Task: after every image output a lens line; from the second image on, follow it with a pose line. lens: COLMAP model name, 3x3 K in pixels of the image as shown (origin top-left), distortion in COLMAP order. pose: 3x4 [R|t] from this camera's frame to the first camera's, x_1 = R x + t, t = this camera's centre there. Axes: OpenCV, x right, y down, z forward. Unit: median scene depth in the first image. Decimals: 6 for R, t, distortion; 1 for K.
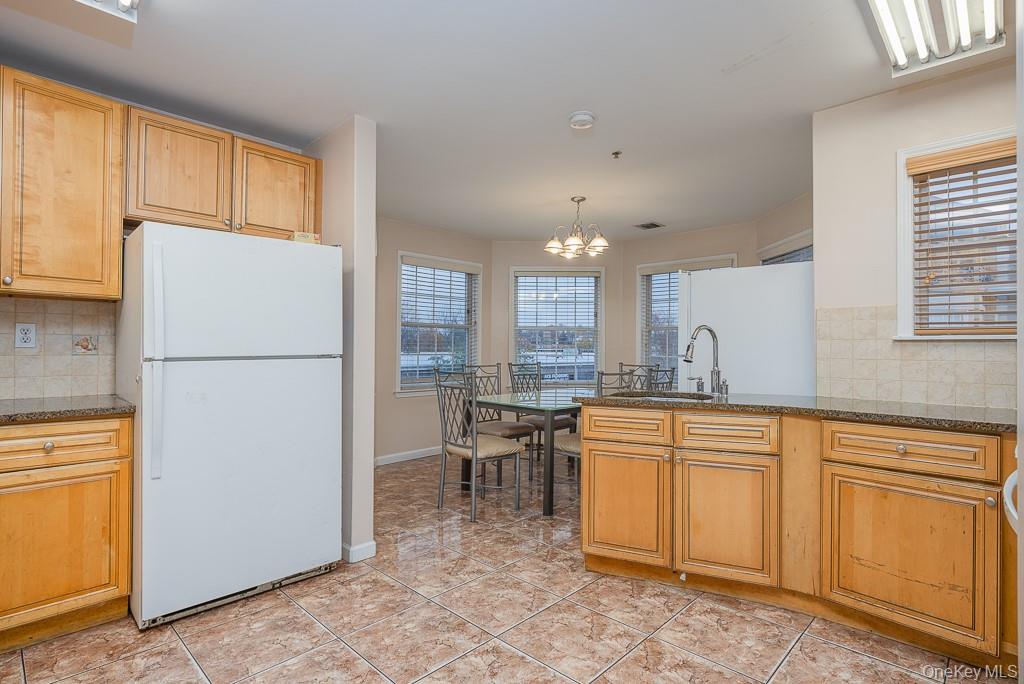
lens RADIAL K [[515.3, 0, 512.0], [0, 515.3, 344.1], [0, 0, 1]] dist [0.005174, -0.000327]
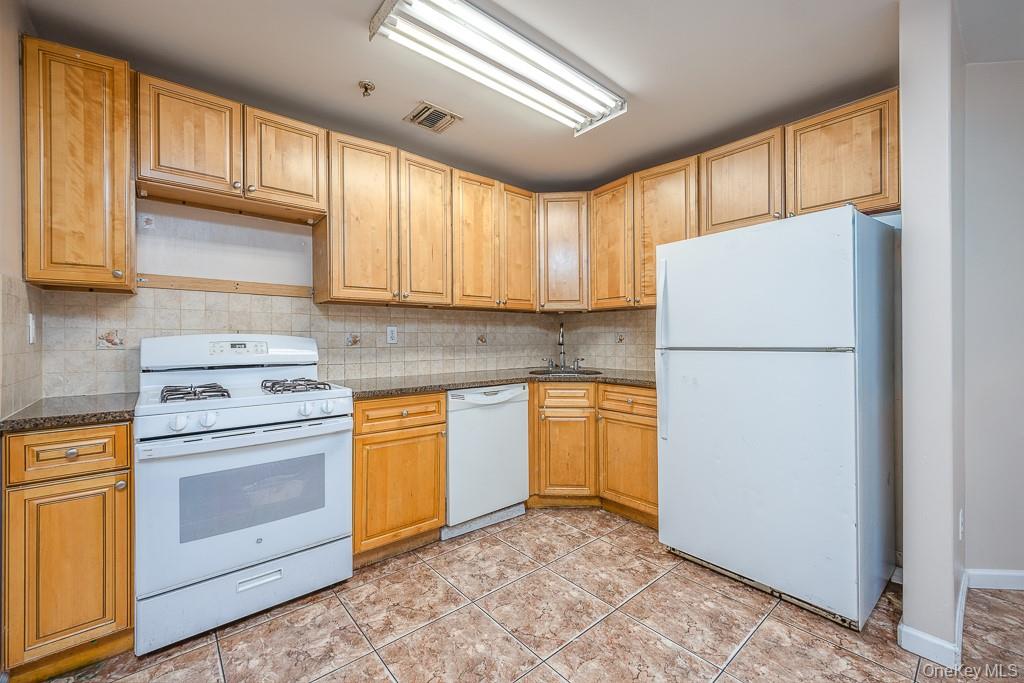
lens RADIAL K [[419.0, 0, 513.8], [0, 419.0, 337.8], [0, 0, 1]] dist [-0.002312, 0.000010]
pose [[-0.094253, -0.004947, -0.995536, 0.373644], [0.011575, 0.999915, -0.006065, 0.004265], [0.995481, -0.012094, -0.094187, 0.660579]]
